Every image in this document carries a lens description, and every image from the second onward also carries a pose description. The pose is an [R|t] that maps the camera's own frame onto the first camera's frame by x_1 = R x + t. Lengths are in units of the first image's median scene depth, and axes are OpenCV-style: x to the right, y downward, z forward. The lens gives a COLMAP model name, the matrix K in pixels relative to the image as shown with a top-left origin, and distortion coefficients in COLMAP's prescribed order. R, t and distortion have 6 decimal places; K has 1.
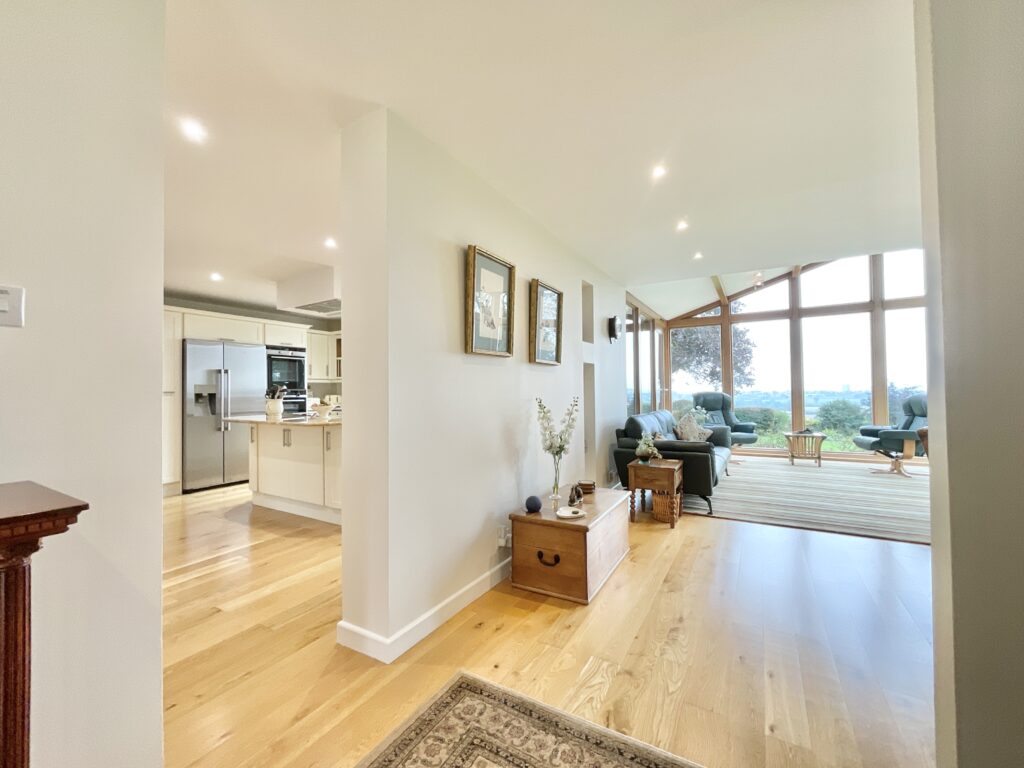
lens RADIAL K [[414.4, 0, 506.5], [0, 414.4, 384.4], [0, 0, 1]] dist [-0.006558, -0.000255]
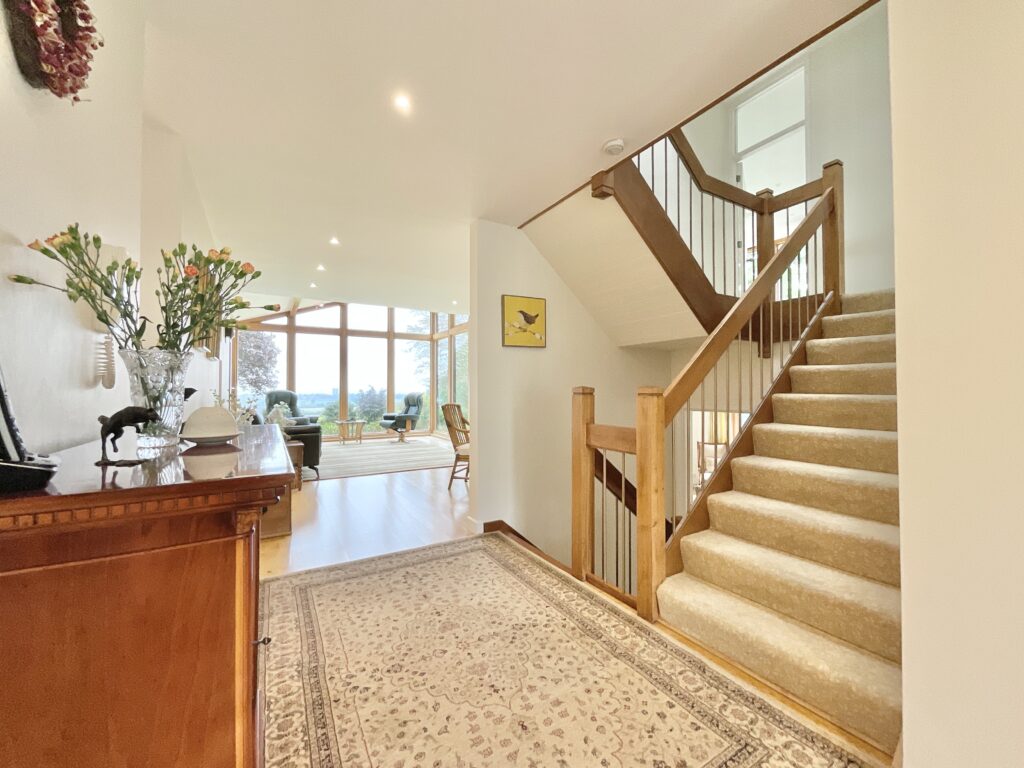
lens RADIAL K [[414.4, 0, 511.2], [0, 414.4, 386.6], [0, 0, 1]] dist [-0.006558, -0.000255]
pose [[0.463131, 0.023993, 0.885965, -0.315628], [-0.022831, 0.999625, -0.015136, 0.014874], [-0.885996, -0.013218, 0.463505, -0.135792]]
